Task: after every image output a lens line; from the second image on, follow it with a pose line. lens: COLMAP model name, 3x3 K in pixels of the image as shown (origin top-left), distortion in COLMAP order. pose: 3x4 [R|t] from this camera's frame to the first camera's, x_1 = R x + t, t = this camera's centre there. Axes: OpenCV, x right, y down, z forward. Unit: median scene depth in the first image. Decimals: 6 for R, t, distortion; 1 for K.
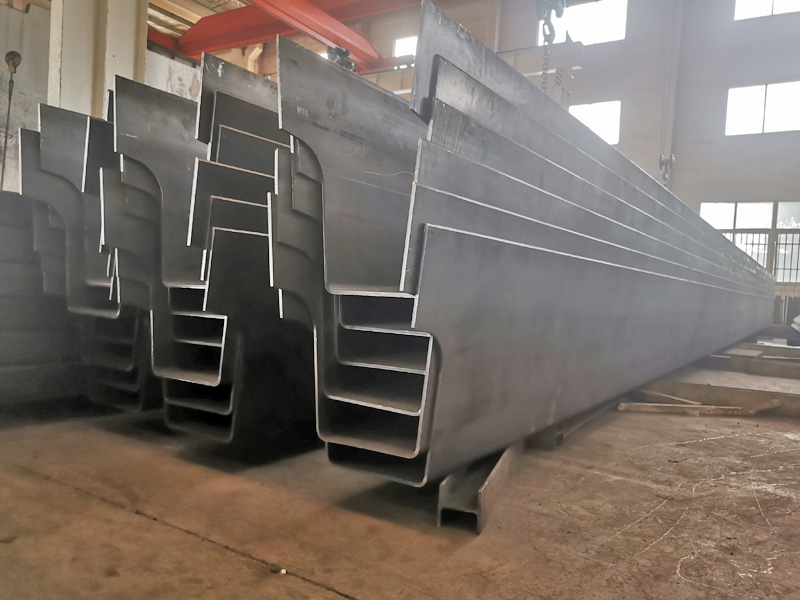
lens RADIAL K [[636.0, 0, 375.3], [0, 636.0, 284.3], [0, 0, 1]] dist [0.000771, 0.006922]
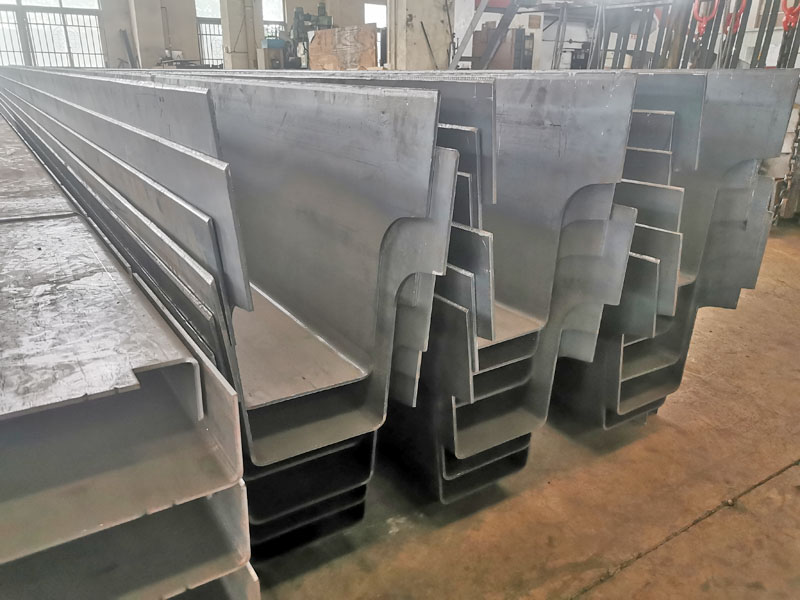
lens RADIAL K [[617.5, 0, 400.0], [0, 617.5, 300.0], [0, 0, 1]] dist [0.024206, -0.001169]
pose [[0.388318, -0.365734, 0.845842, -1.200242], [0.017558, 0.920641, 0.390016, -0.448573], [-0.921358, -0.136599, 0.363923, 0.995679]]
